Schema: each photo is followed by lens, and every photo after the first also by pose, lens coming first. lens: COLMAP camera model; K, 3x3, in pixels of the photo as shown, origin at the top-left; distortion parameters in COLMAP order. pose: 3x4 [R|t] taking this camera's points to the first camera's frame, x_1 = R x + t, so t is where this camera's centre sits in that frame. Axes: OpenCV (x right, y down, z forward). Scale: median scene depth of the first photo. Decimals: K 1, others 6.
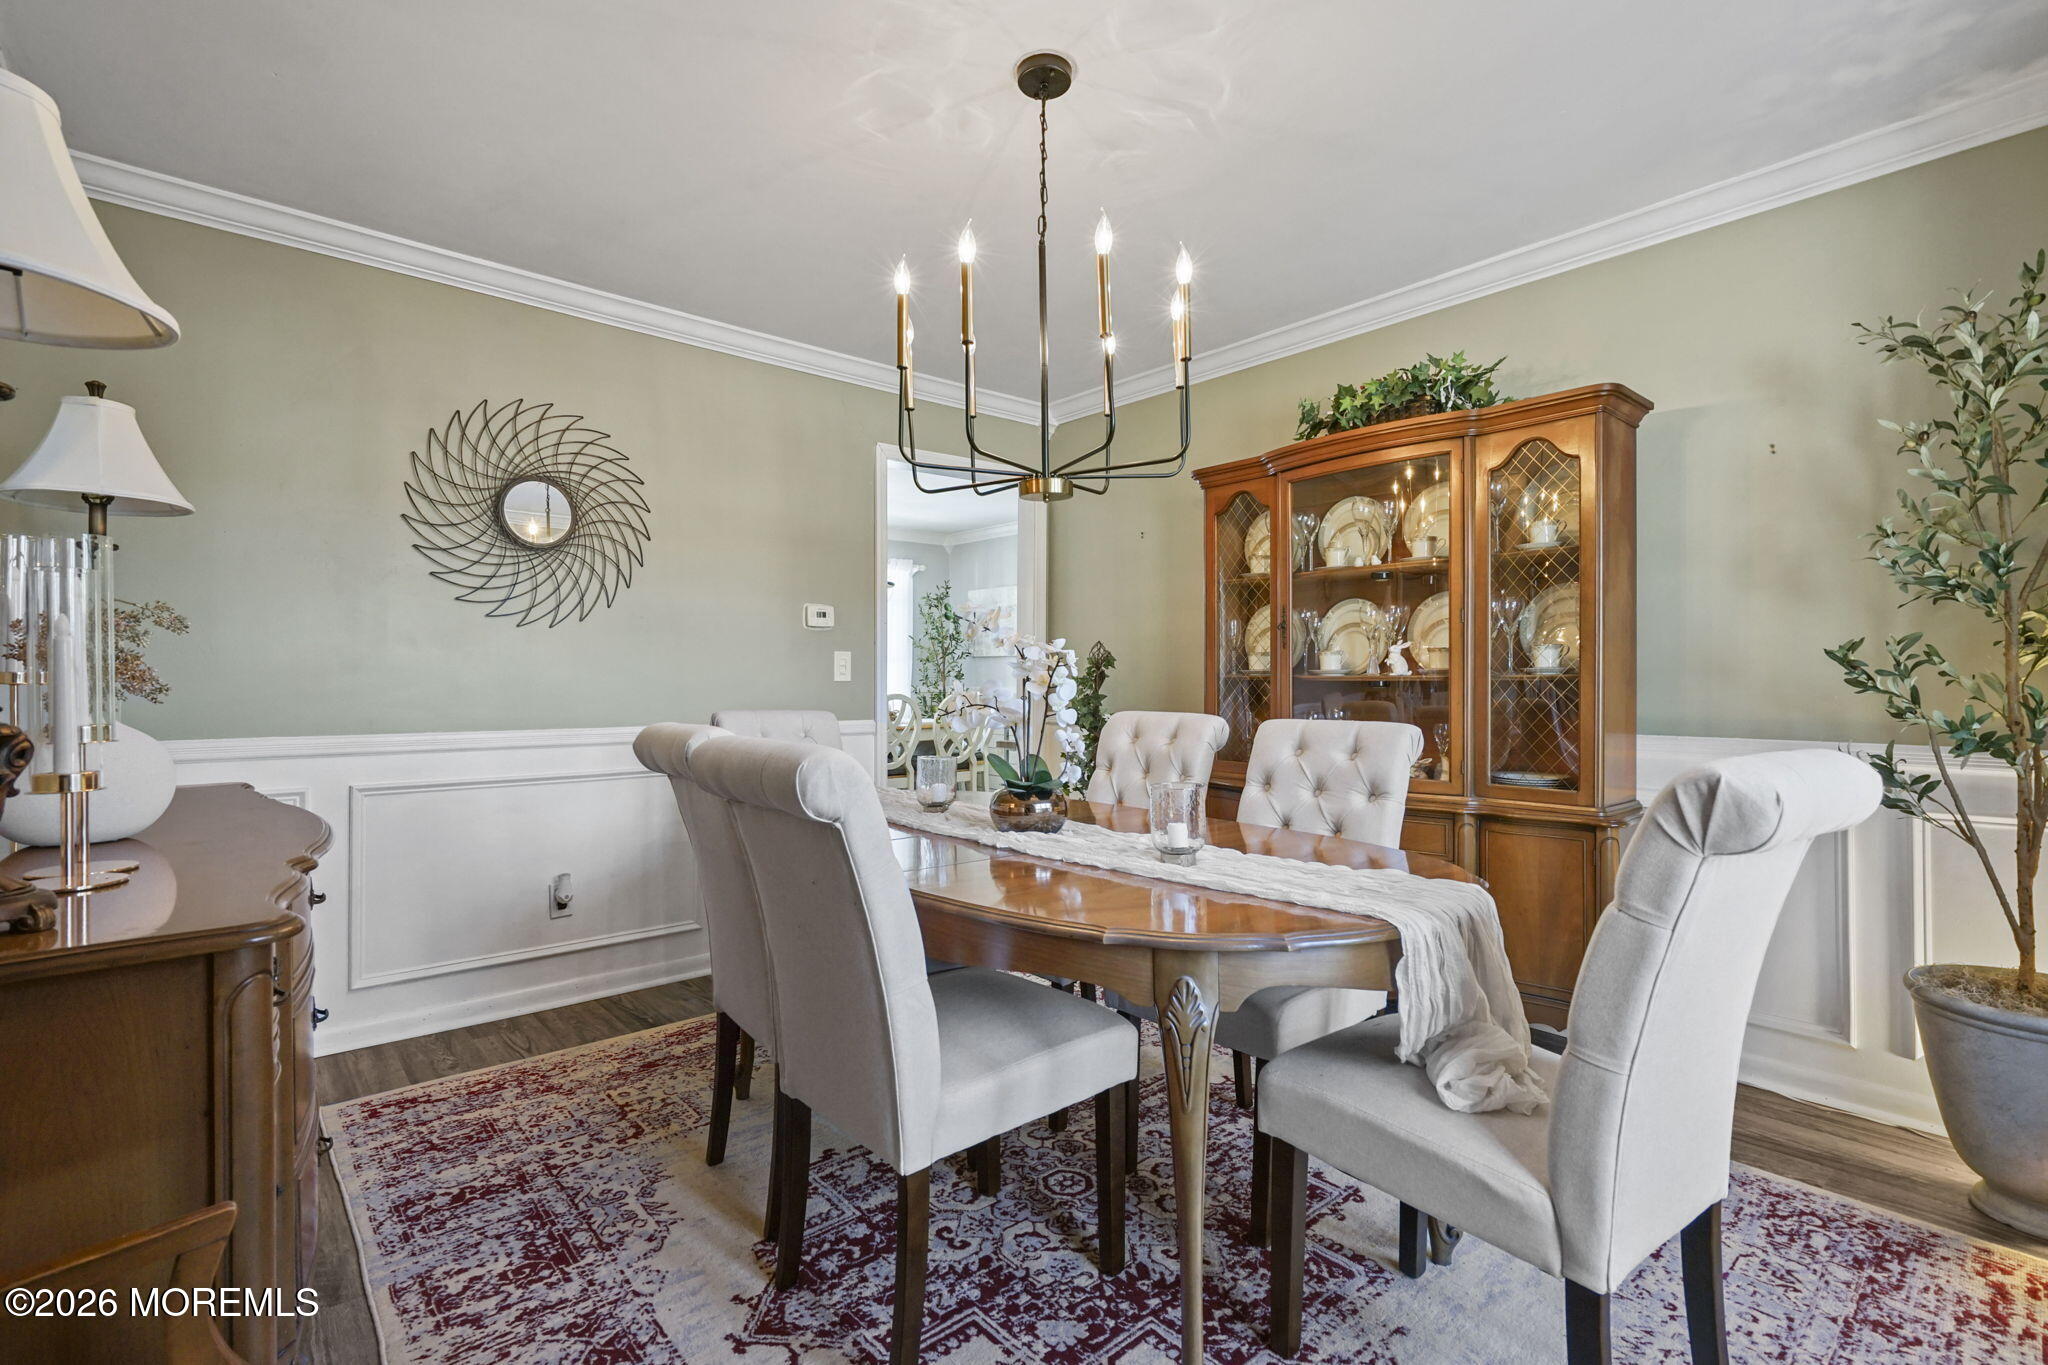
lens RADIAL K [[928.7, 0, 1024.8], [0, 928.7, 676.3], [0, 0, 1]] dist [-0.005452, 0.000152]
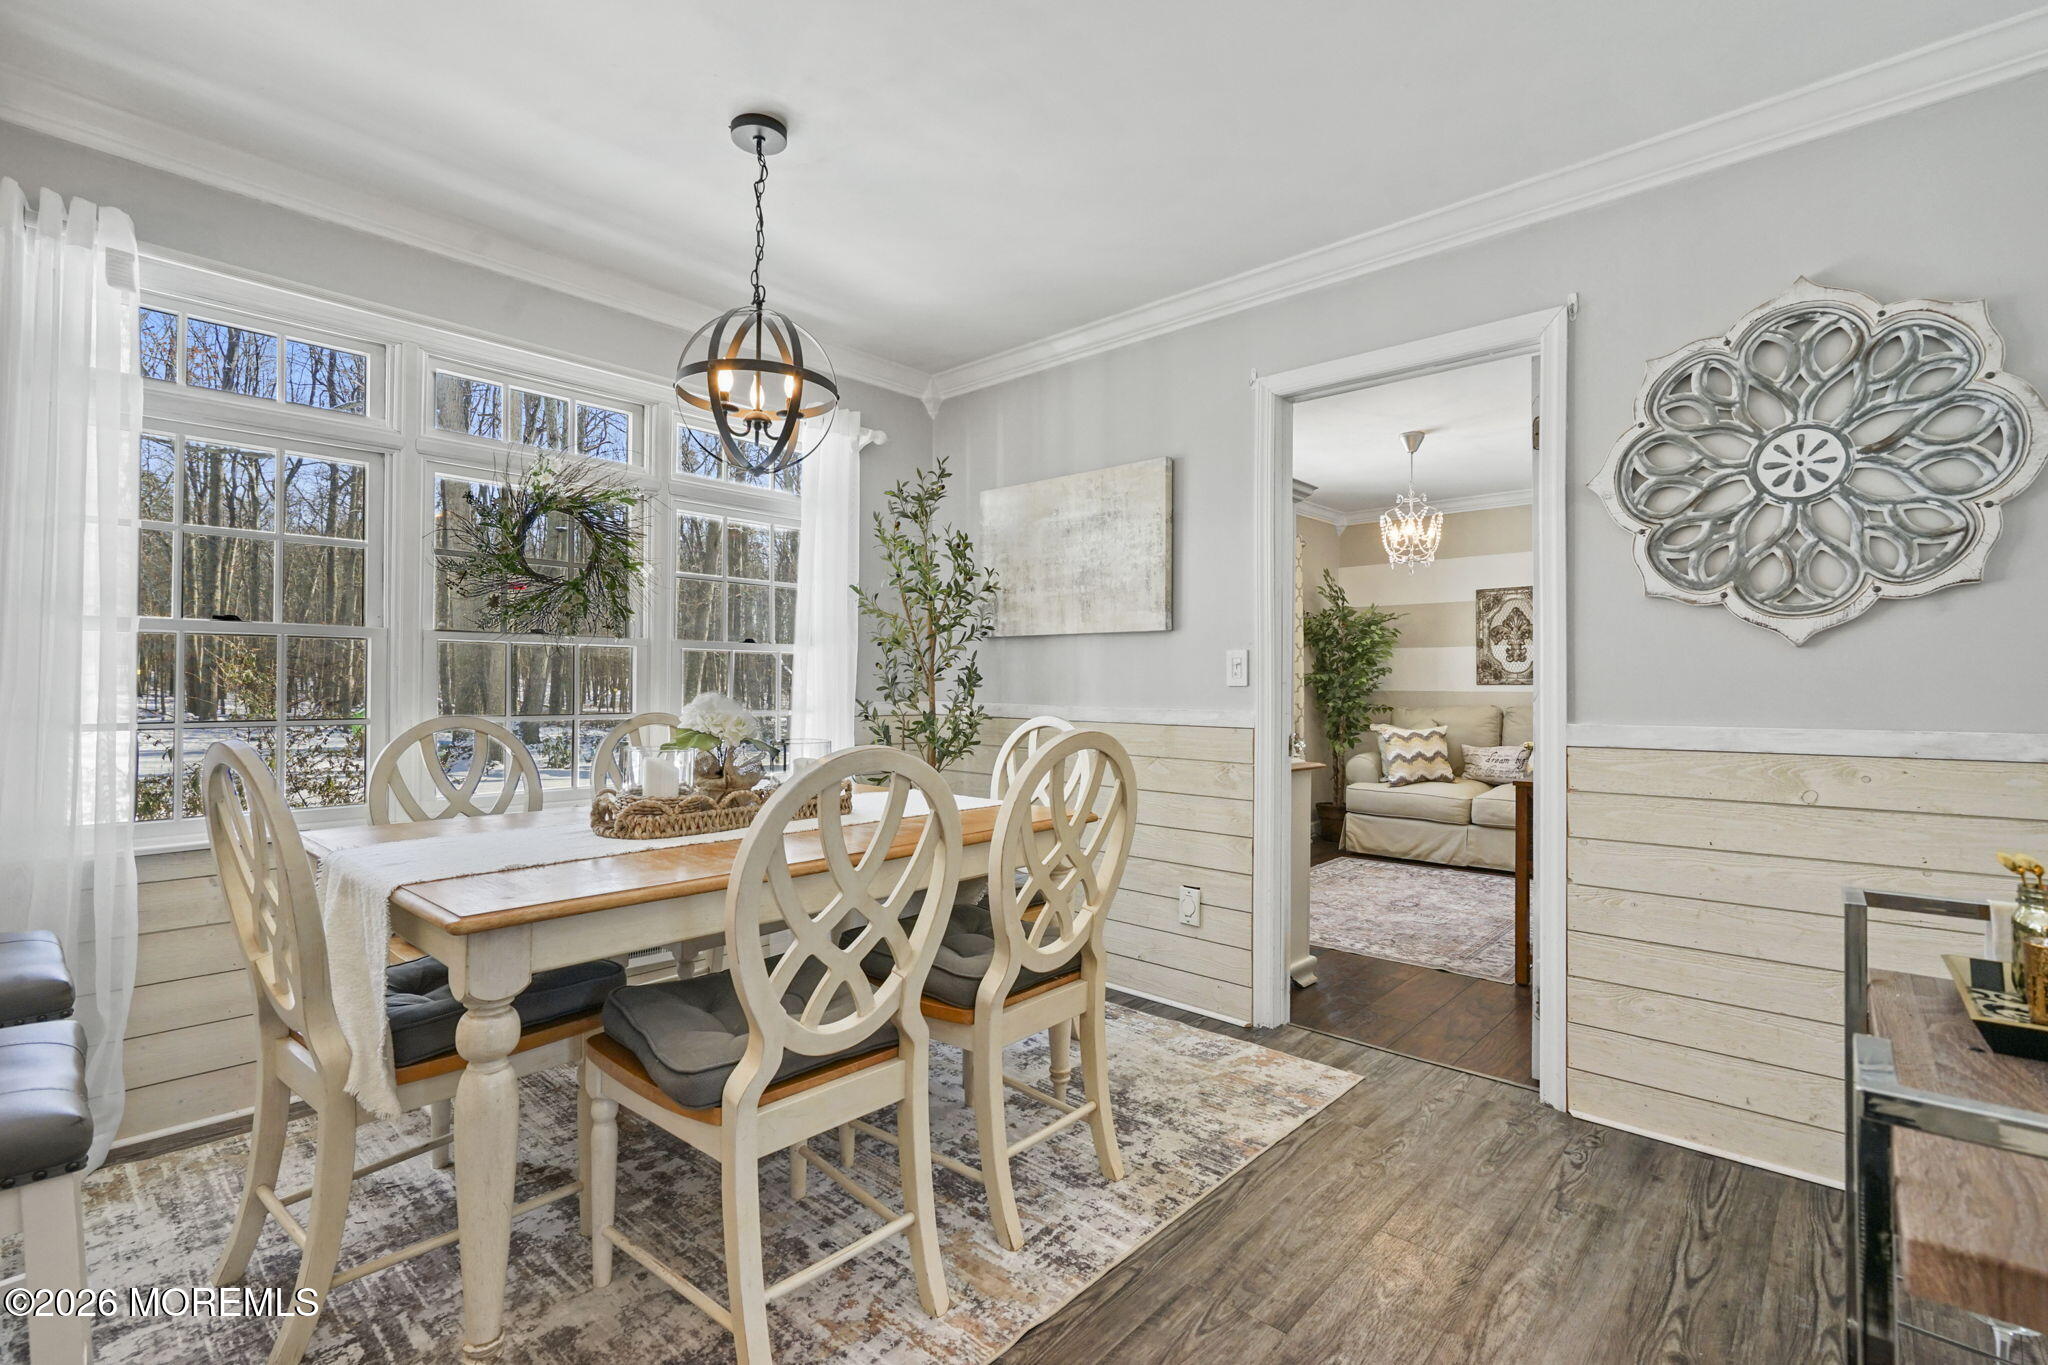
lens RADIAL K [[928.7, 0, 1021.8], [0, 928.7, 689.0], [0, 0, 1]] dist [-0.005452, 0.000152]
pose [[0.993836, 0.000139, 0.110860, -0.093621], [-0.000227, 1.000000, 0.000781, 0.003917], [-0.110860, -0.000801, 0.993836, 0.559807]]
